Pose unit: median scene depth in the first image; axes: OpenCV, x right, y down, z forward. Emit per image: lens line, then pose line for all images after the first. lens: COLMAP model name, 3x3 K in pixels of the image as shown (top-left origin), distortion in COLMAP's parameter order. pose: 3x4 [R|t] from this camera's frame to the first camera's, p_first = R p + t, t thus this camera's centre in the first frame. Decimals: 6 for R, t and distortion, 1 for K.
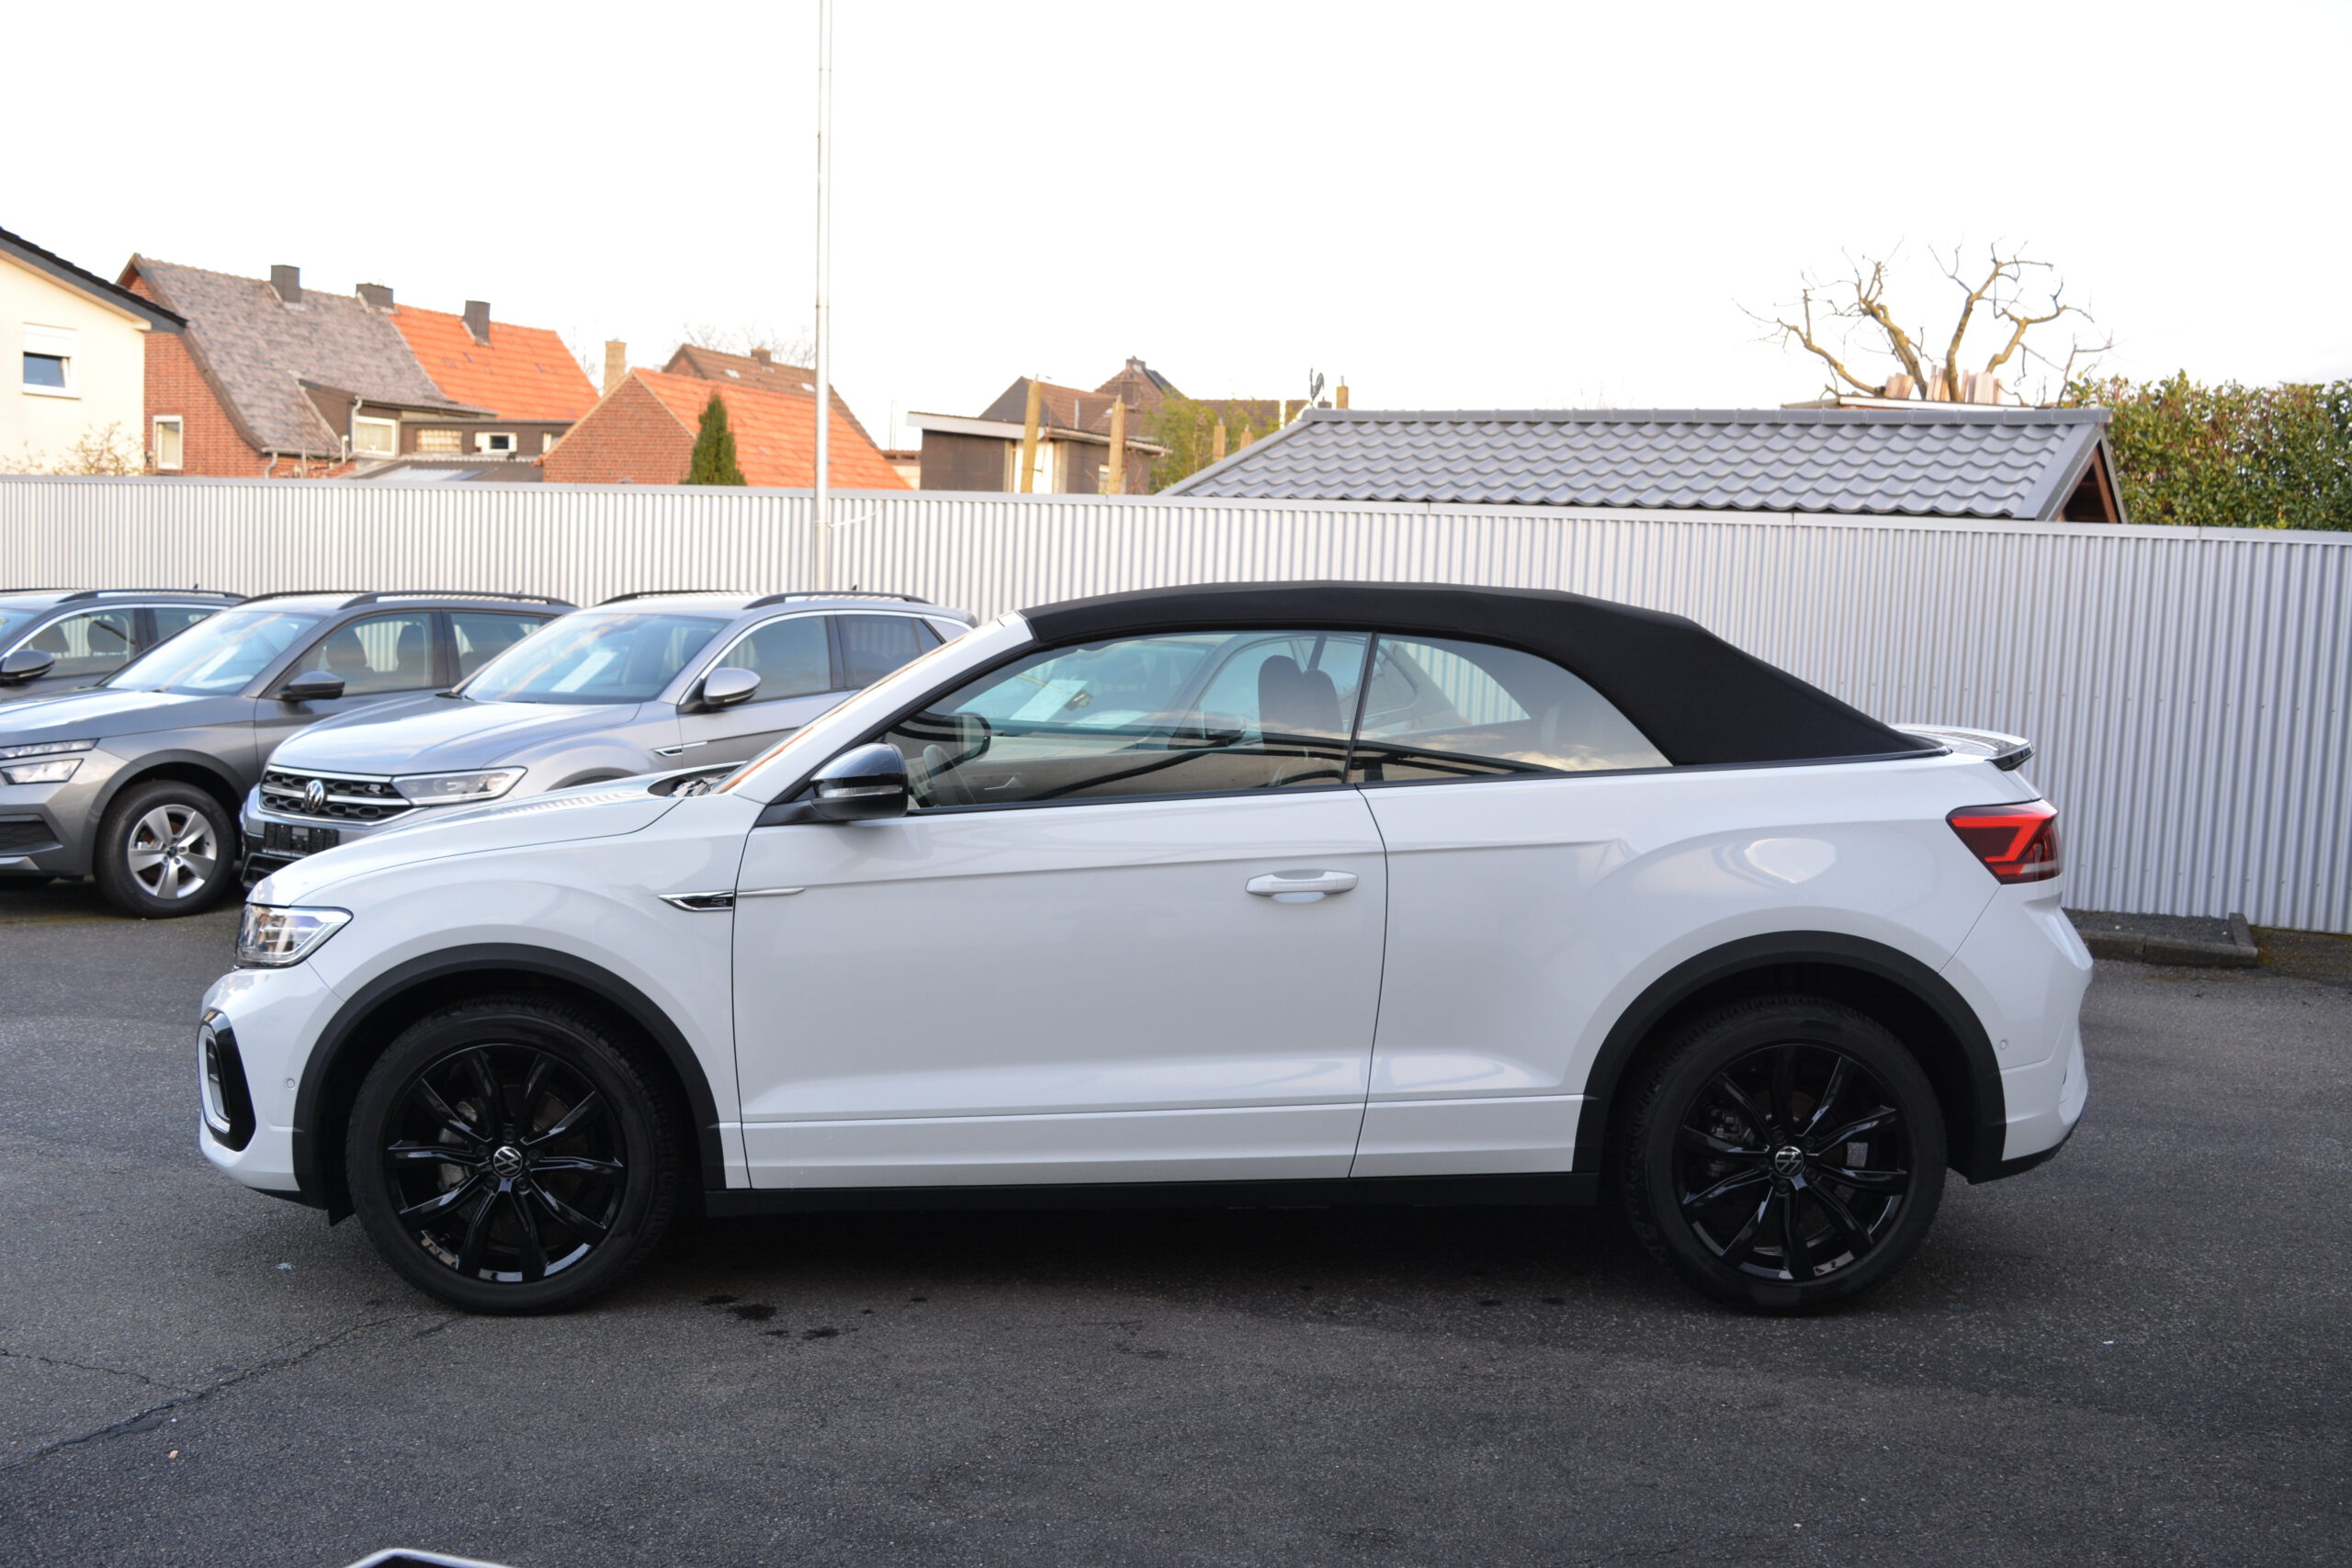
lens RADIAL K [[2271.3, 0, 1176.0], [0, 2271.3, 784.0], [0, 0, 1]] dist [-0.076786, 0.006350]
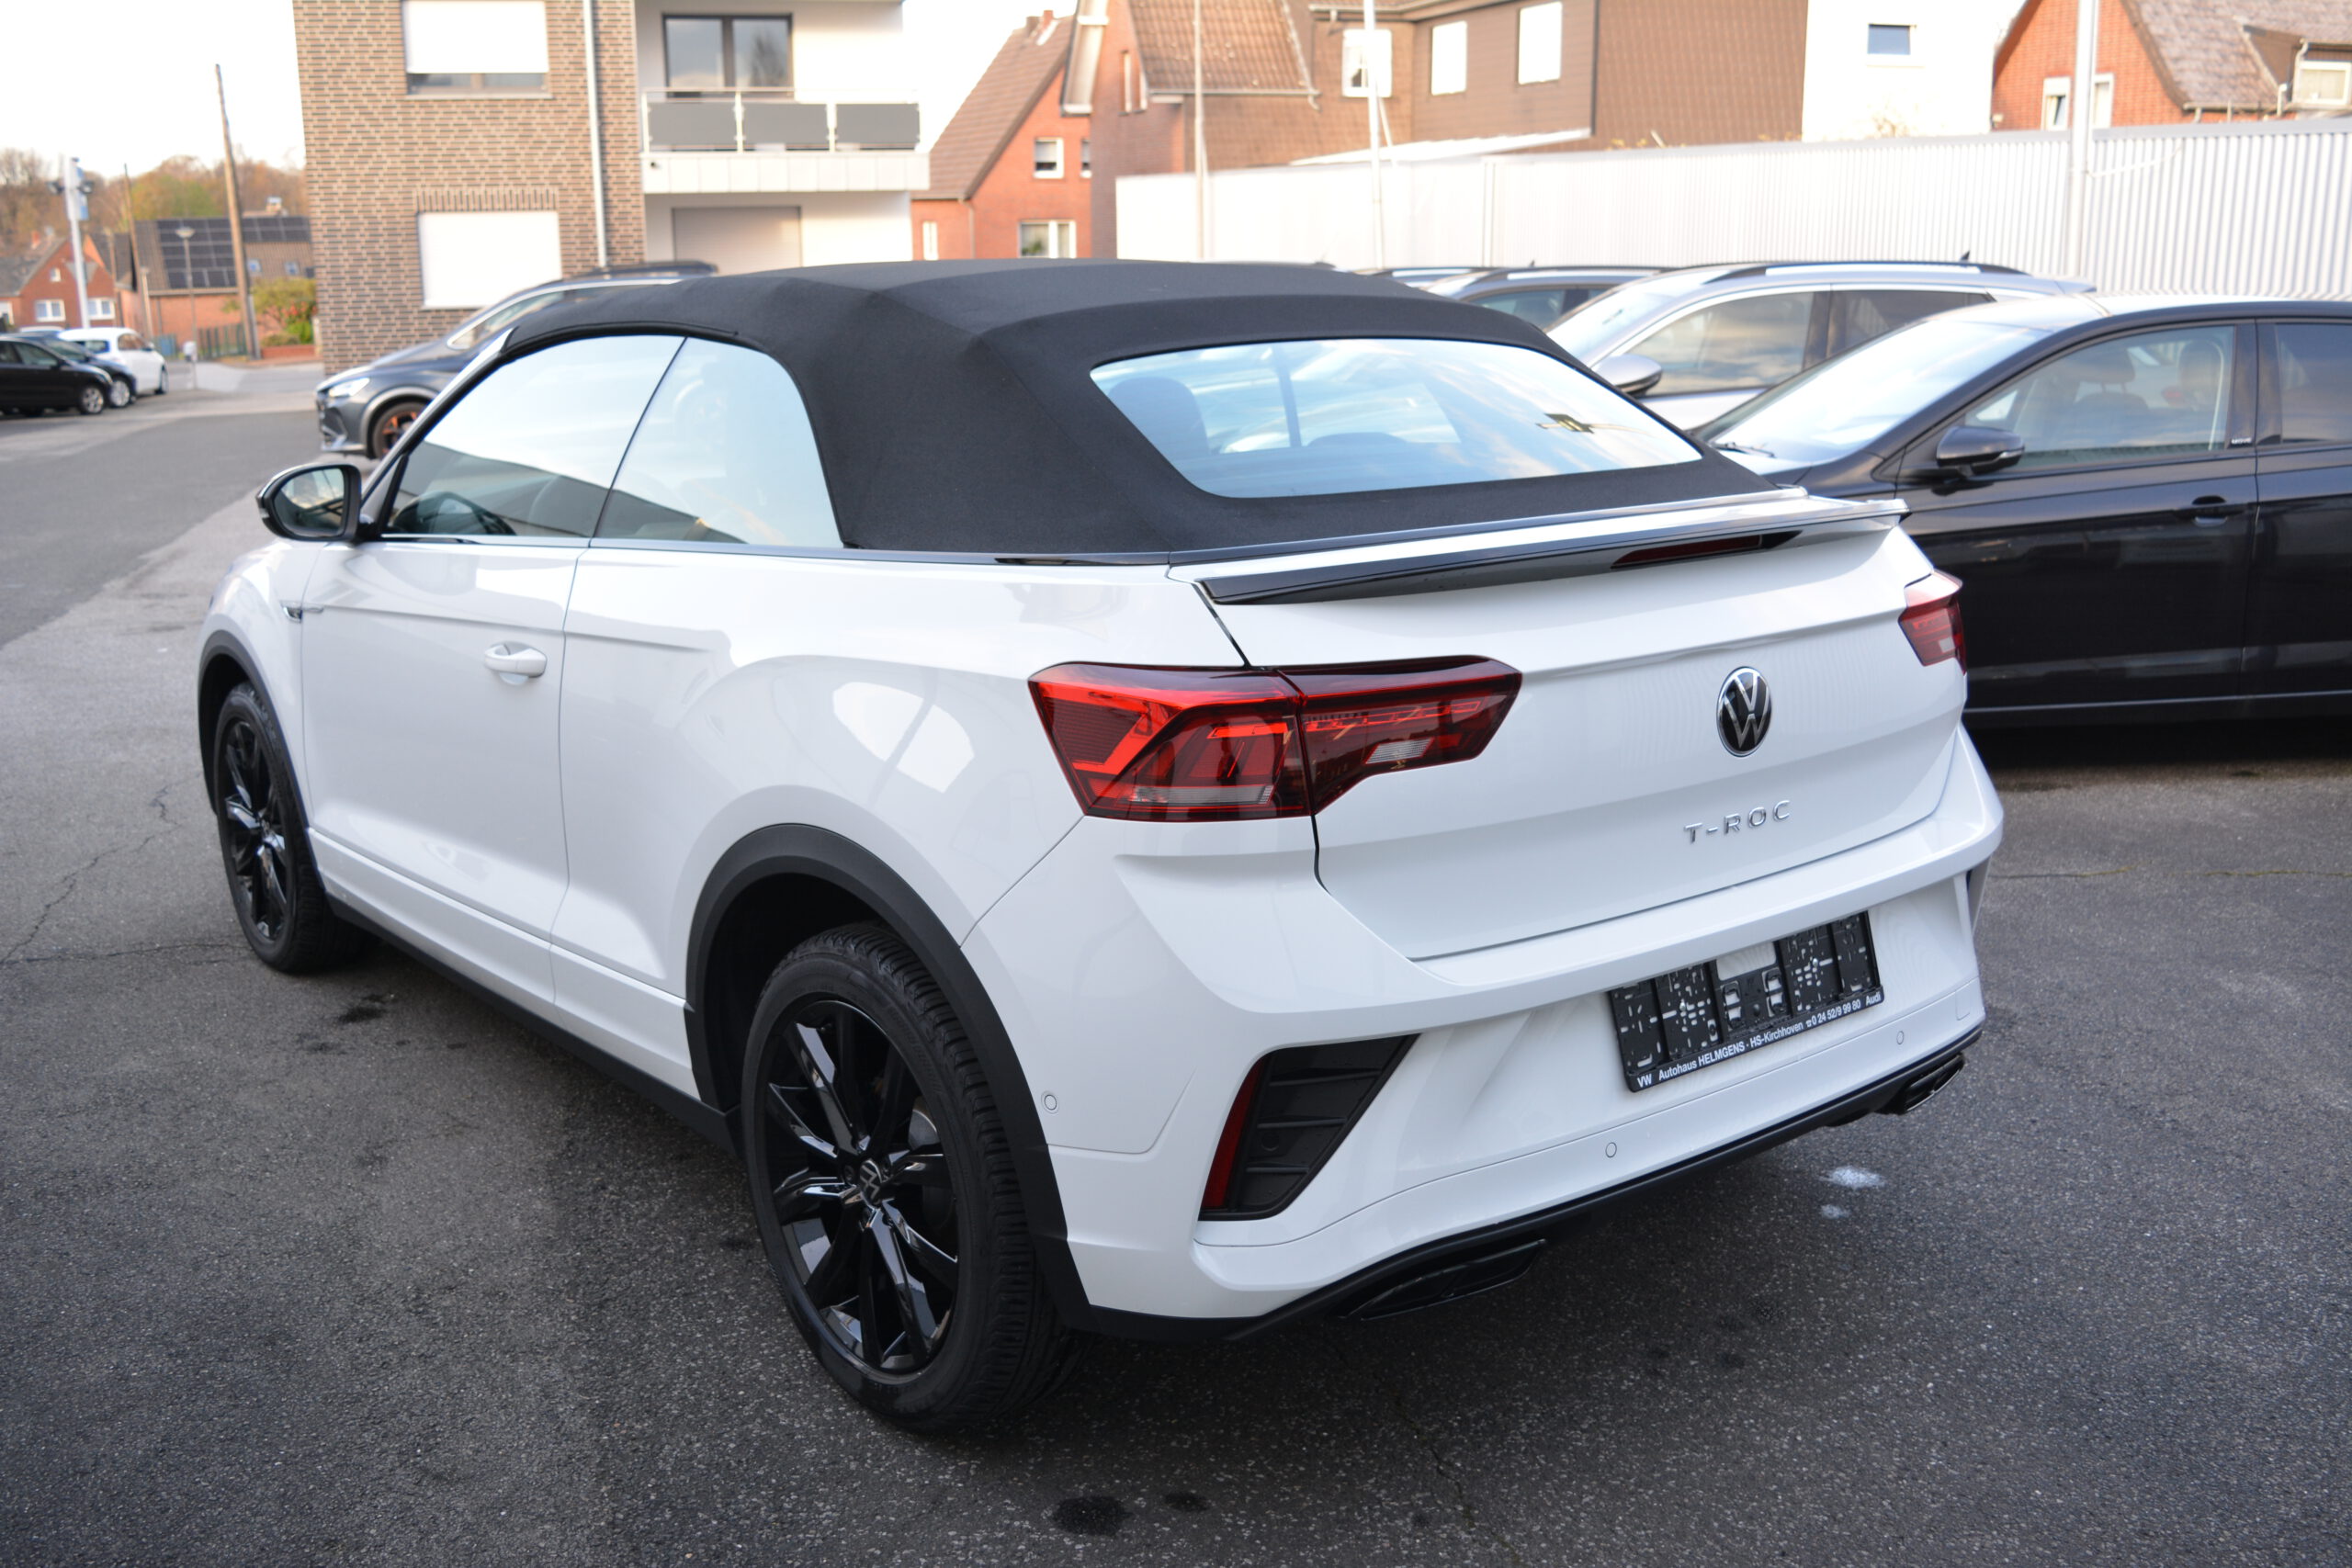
lens RADIAL K [[2230.4, 0, 1176.0], [0, 2230.4, 784.0], [0, 0, 1]] dist [-0.075881, 0.013523]
pose [[0.591392, 0.159379, -0.790477, 0.357954], [-0.038880, 0.984769, 0.169465, -0.023755], [0.805446, -0.069486, 0.588581, 0.316835]]
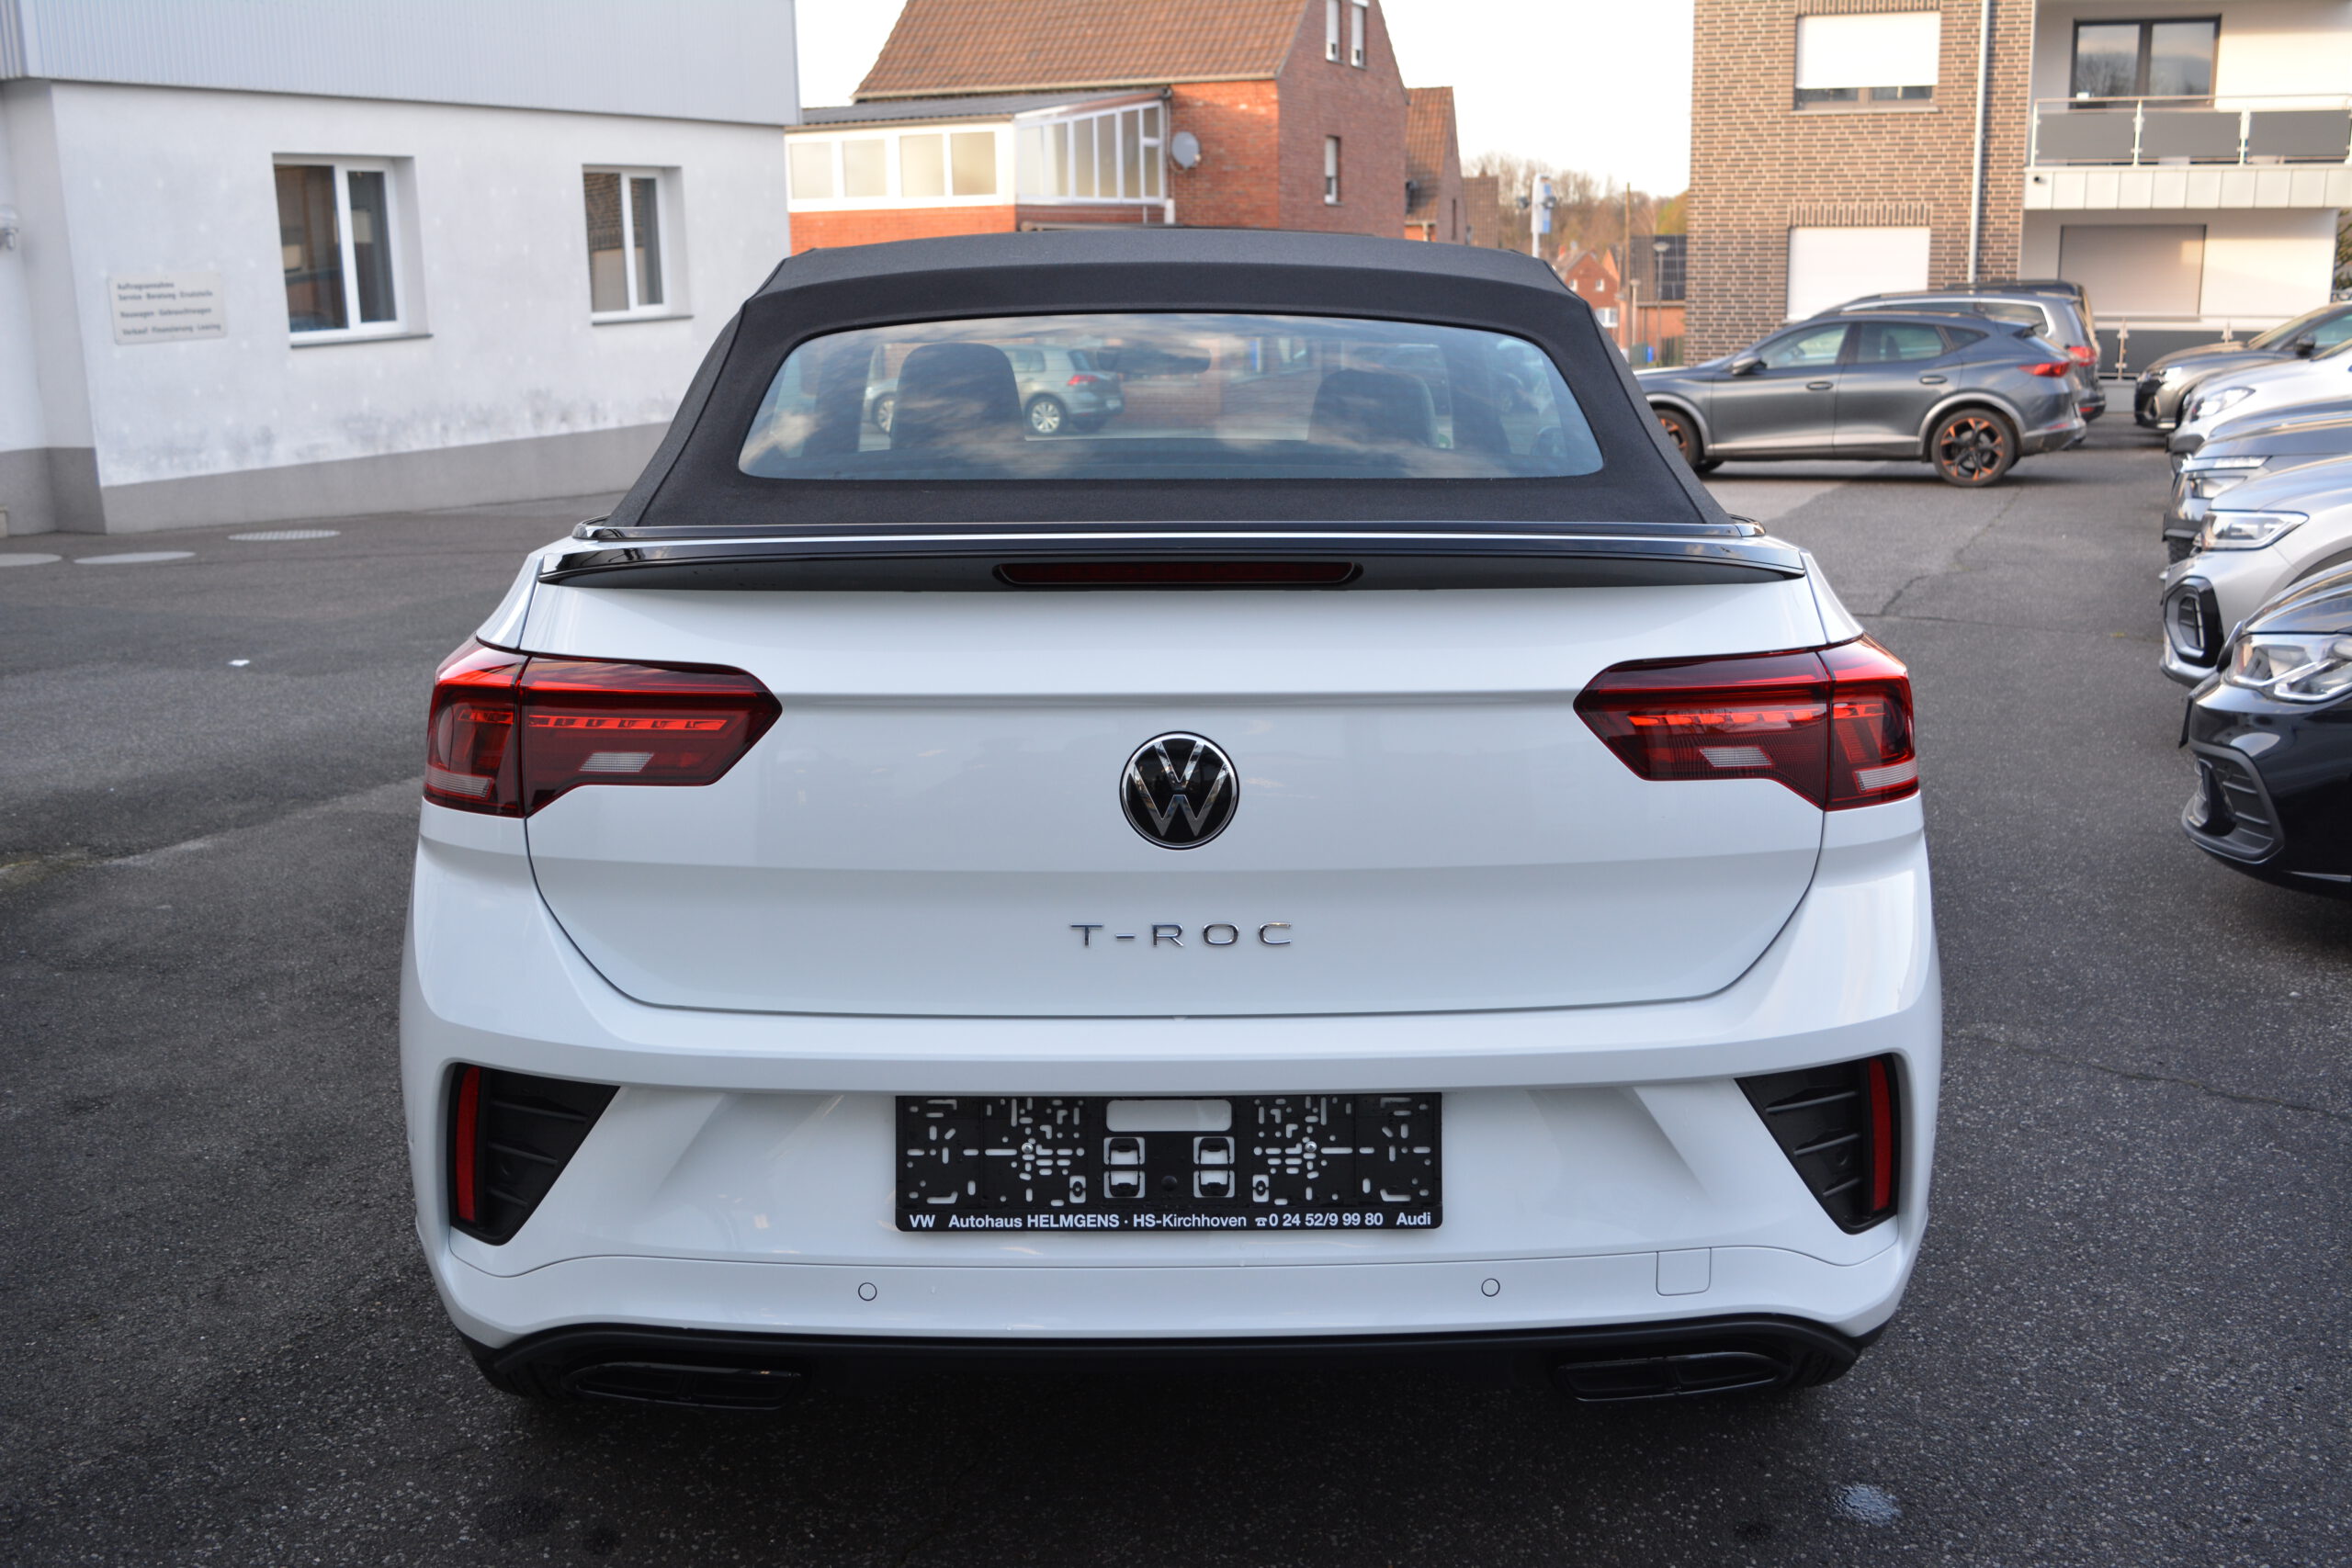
lens RADIAL K [[2228.3, 0, 1176.0], [0, 2228.3, 784.0], [0, 0, 1]] dist [-0.090568, 0.017786]
pose [[-0.039578, 0.194712, -0.980062, 0.384749], [-0.068447, 0.977998, 0.197066, -0.030204], [0.996869, 0.074881, -0.025380, 0.530968]]
